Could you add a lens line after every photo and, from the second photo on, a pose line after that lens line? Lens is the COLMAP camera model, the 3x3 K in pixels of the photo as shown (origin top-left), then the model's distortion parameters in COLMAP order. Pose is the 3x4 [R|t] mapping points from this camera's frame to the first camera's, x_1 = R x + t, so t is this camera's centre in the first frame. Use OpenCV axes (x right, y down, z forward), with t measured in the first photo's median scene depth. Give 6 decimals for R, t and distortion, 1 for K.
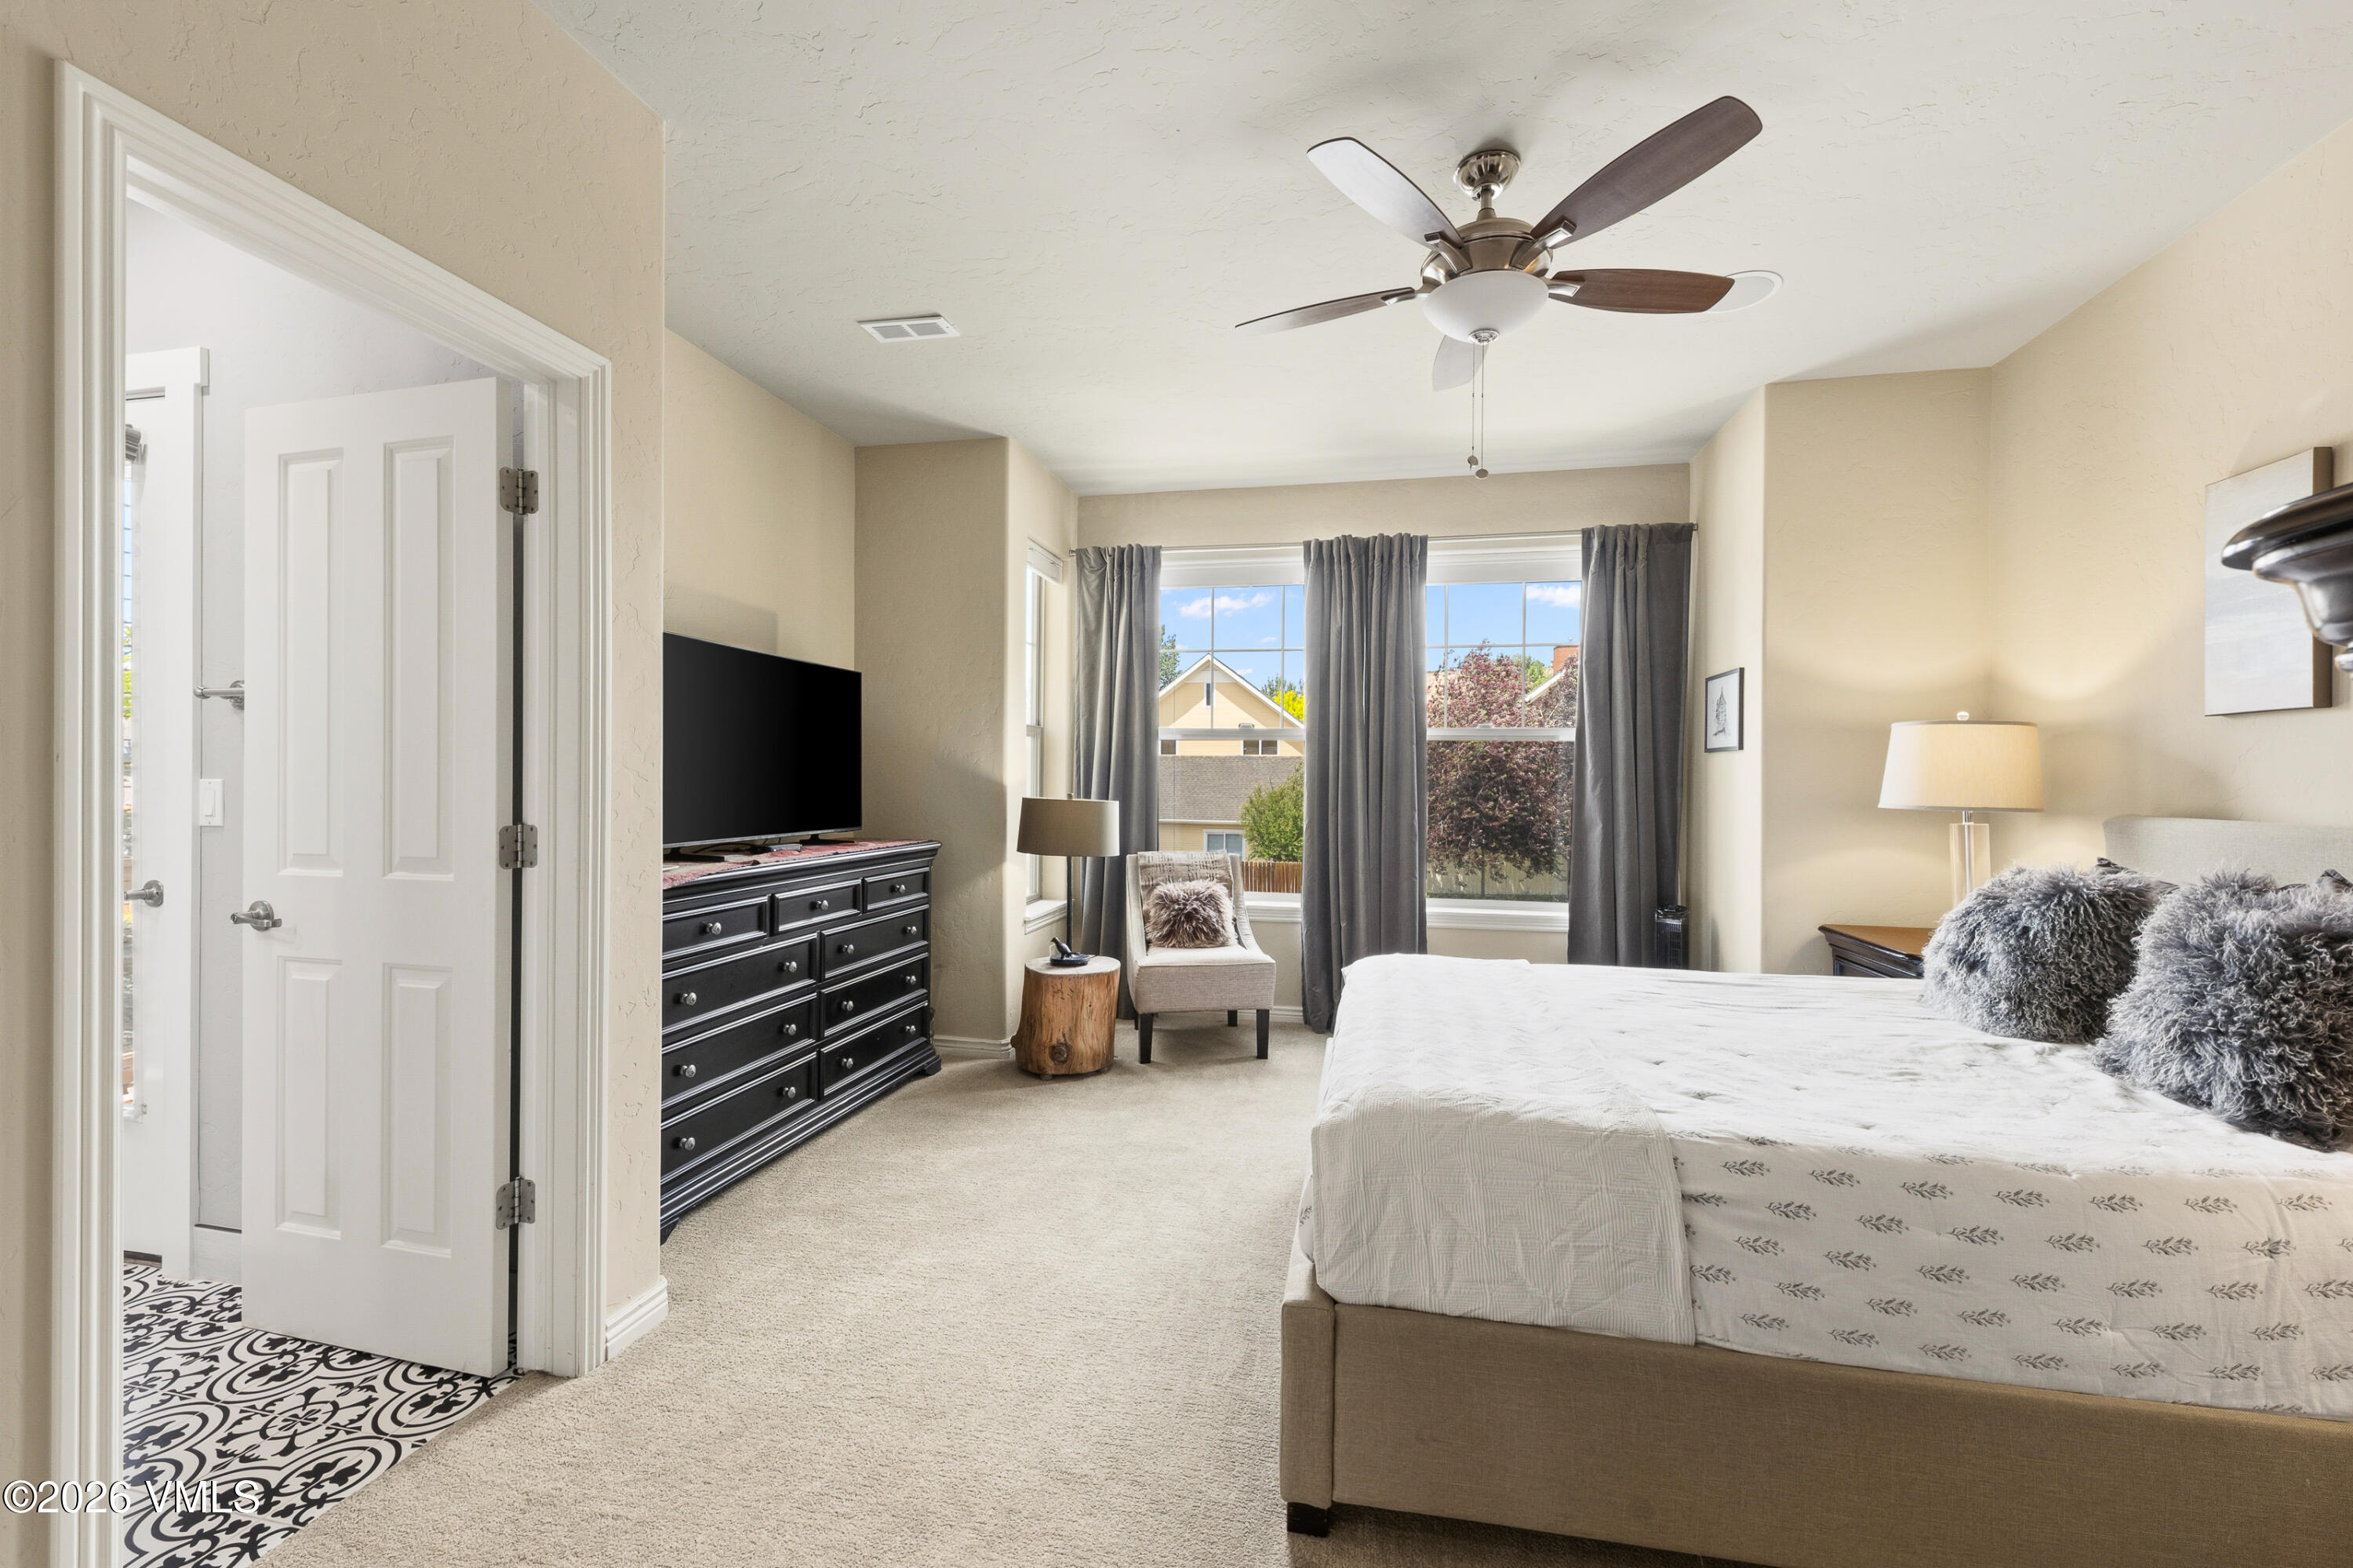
lens RADIAL K [[929.4, 0, 1169.8], [0, 929.4, 775.5], [0, 0, 1]] dist [0.011497, -0.006334]
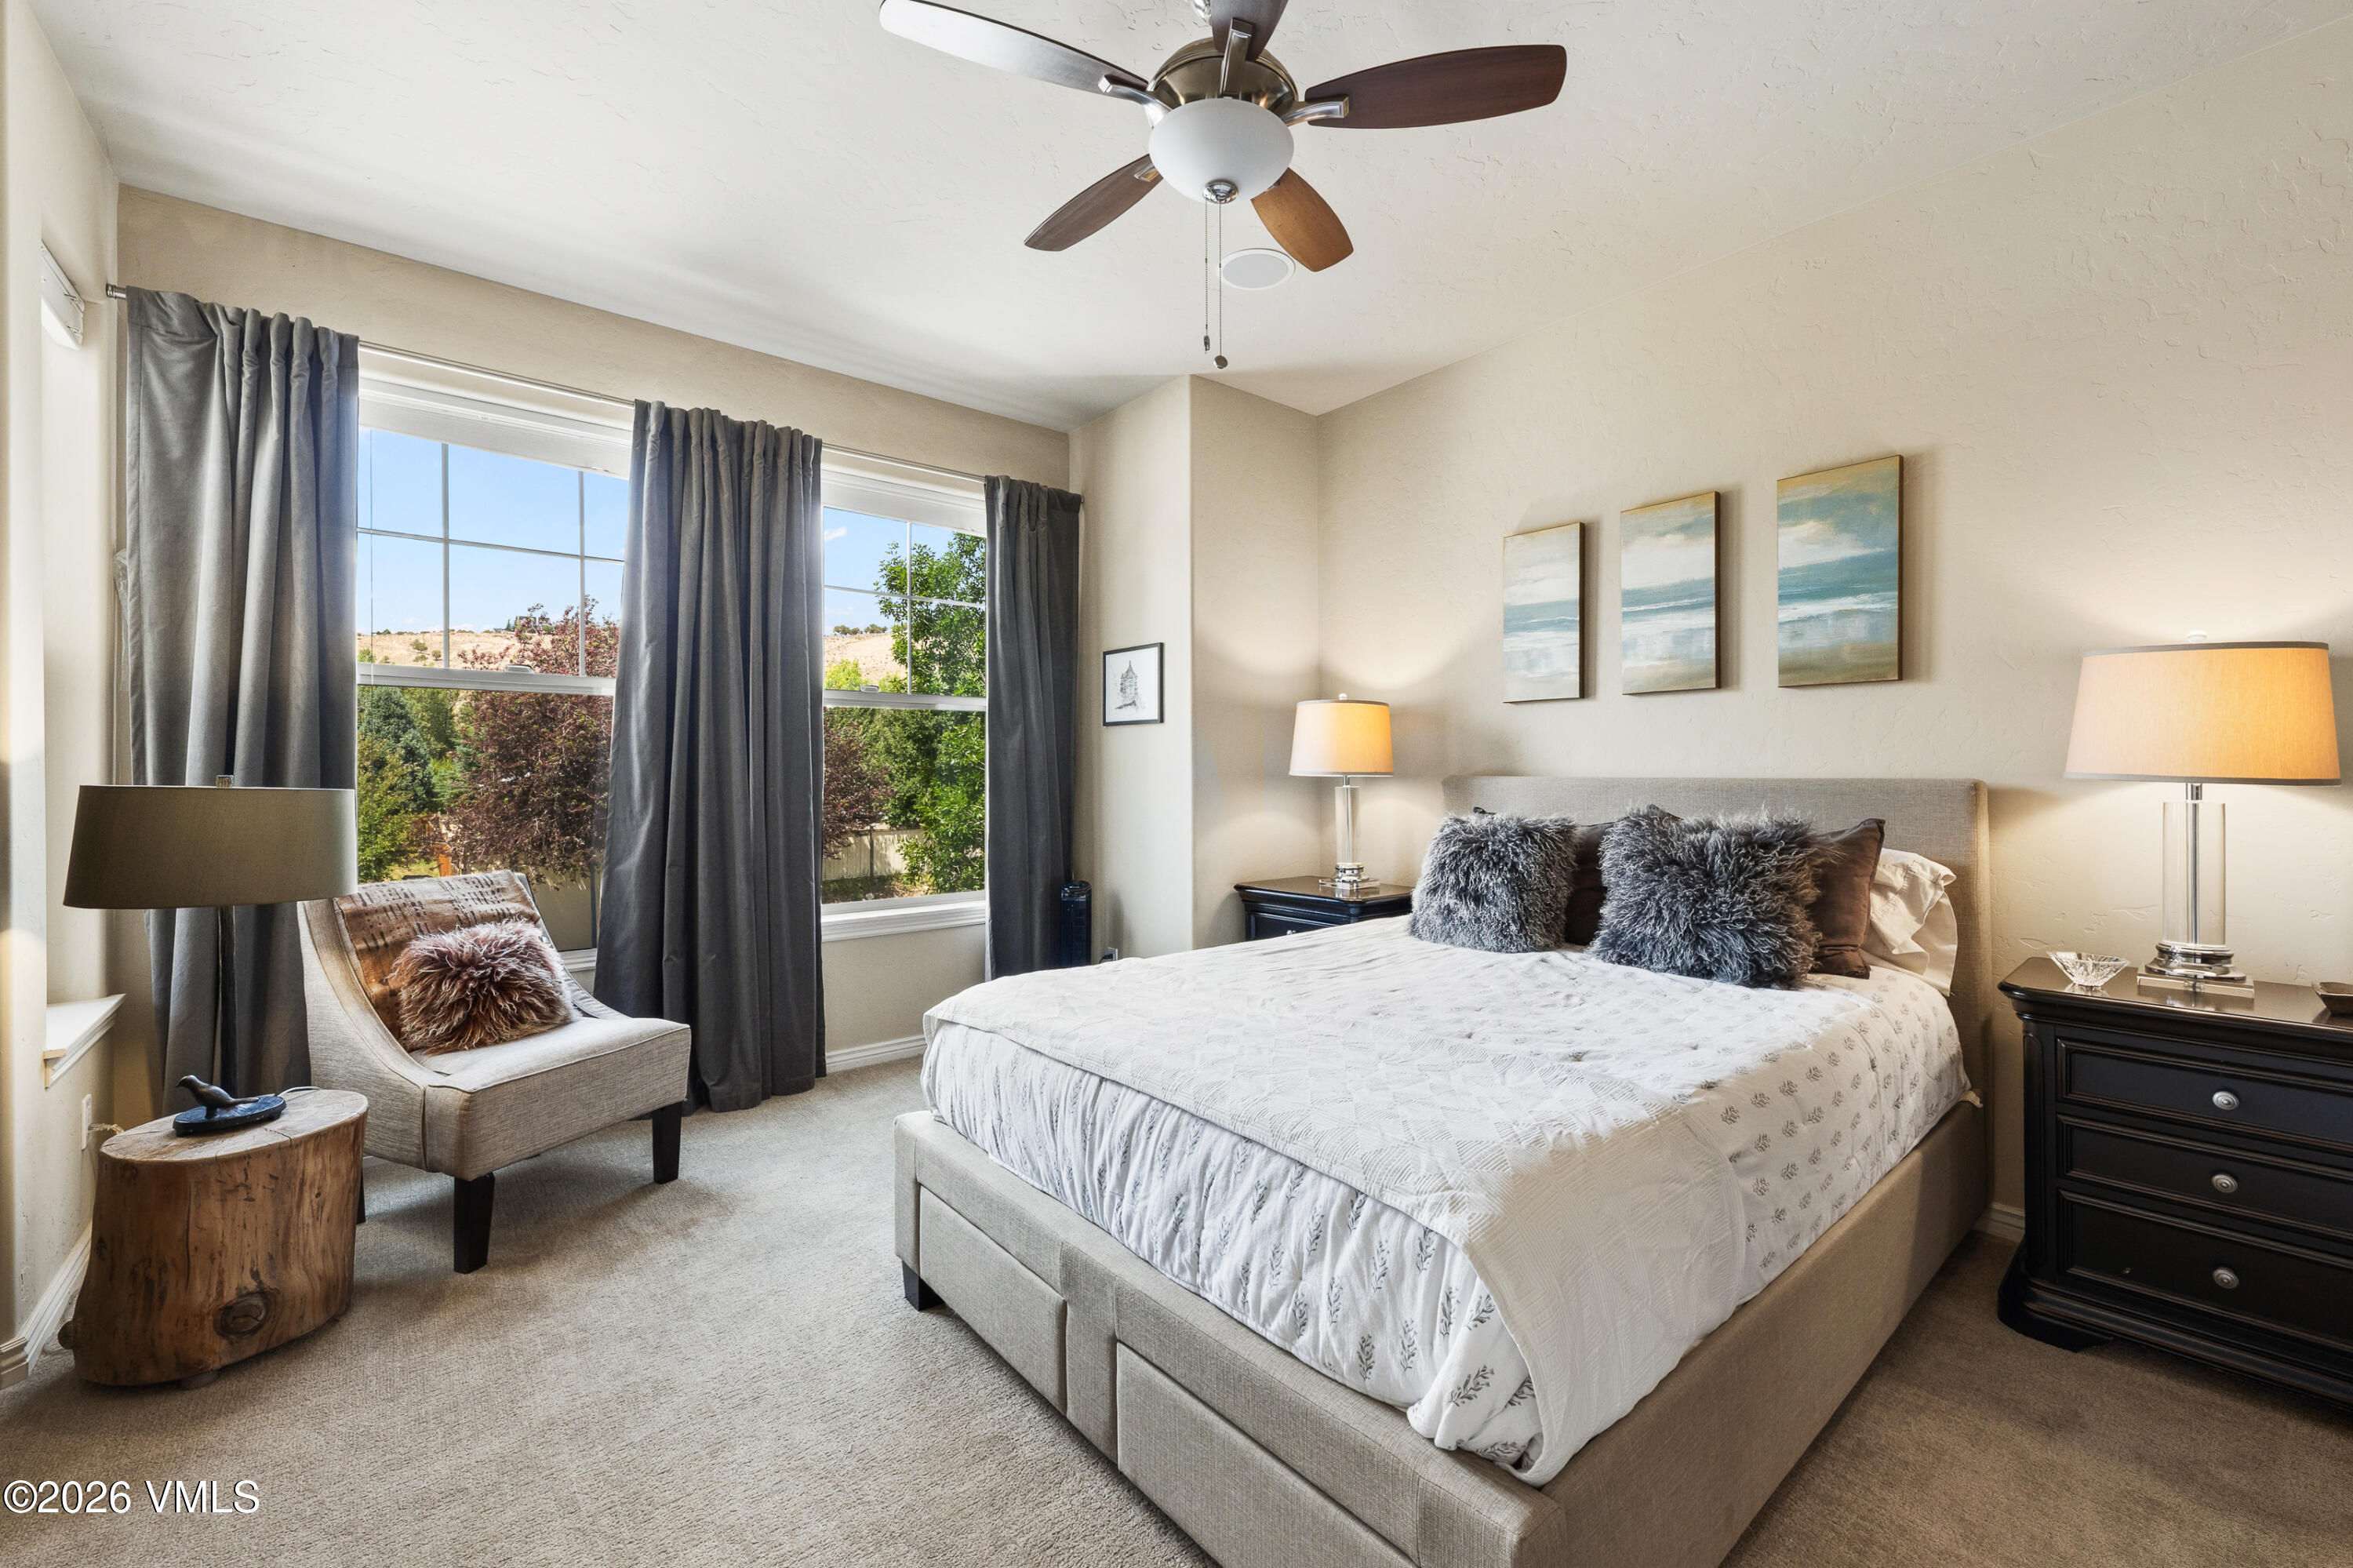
lens RADIAL K [[978.7, 0, 1175.6], [0, 978.7, 768.0], [0, 0, 1]] dist [0.013814, -0.005184]
pose [[0.618537, -0.009404, 0.785700, -0.221970], [0.004596, 0.999955, 0.008350, 0.012961], [-0.785743, -0.001553, 0.618552, 0.309689]]
